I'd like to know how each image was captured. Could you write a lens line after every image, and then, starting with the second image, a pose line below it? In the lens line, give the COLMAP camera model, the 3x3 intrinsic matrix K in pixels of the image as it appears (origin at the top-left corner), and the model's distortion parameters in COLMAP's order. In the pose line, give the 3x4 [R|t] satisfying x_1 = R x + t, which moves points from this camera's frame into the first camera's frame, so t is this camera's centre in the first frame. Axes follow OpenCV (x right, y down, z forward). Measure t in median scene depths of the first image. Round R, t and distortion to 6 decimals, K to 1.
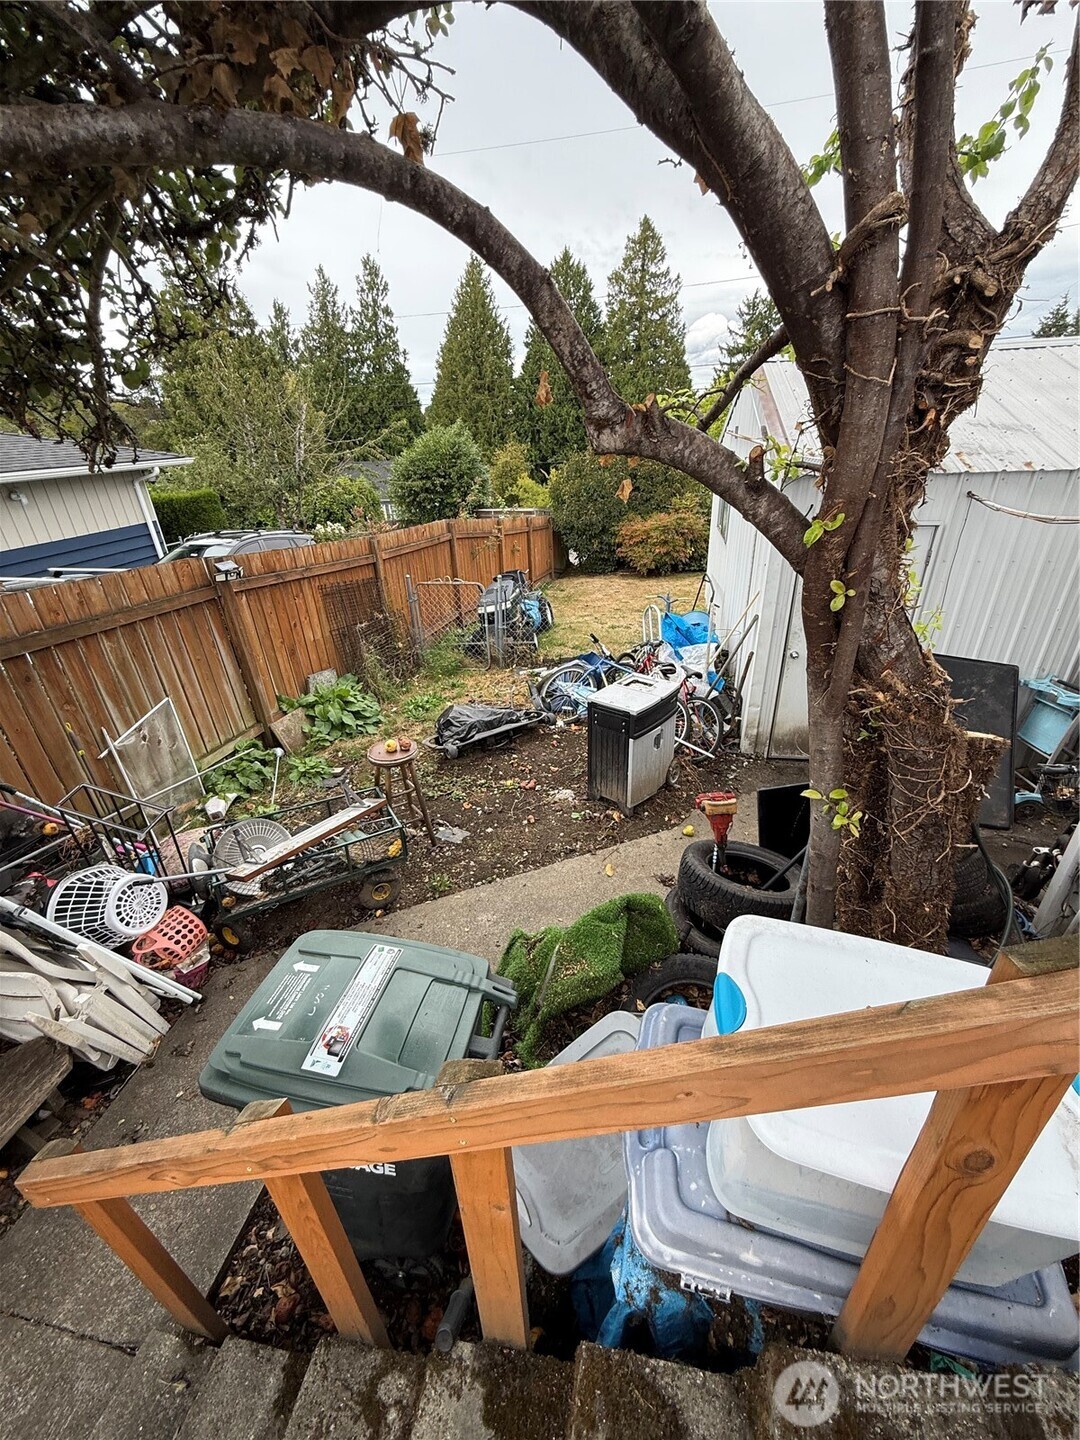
lens RADIAL K [[573.1, 0, 539.7], [0, 573.1, 722.3], [0, 0, 1]] dist [-0.004332, 0.000620]
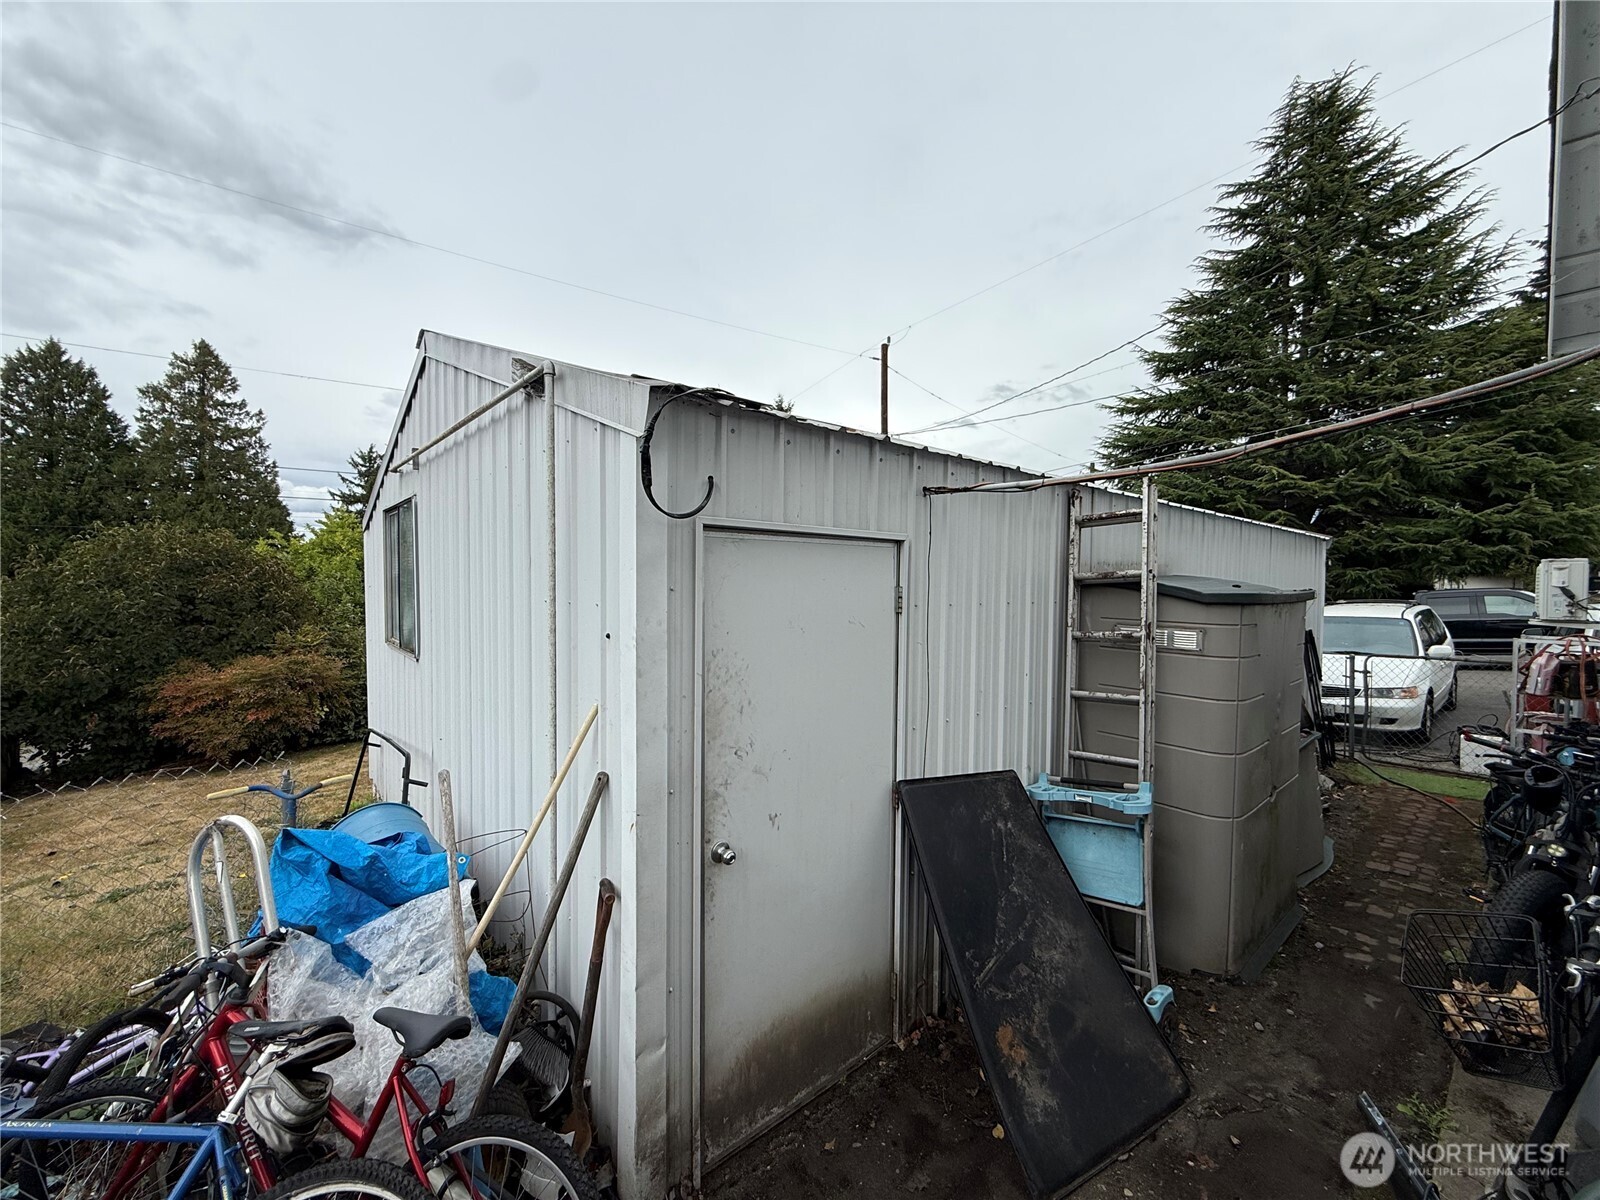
lens RADIAL K [[636.8, 0, 800.4], [0, 636.8, 598.7], [0, 0, 1]] dist [-0.004332, 0.000620]
pose [[0.620220, 0.022818, 0.784096, 0.044727], [0.332210, 0.897869, -0.288907, -0.041421], [-0.710608, 0.439671, 0.549296, 0.206212]]
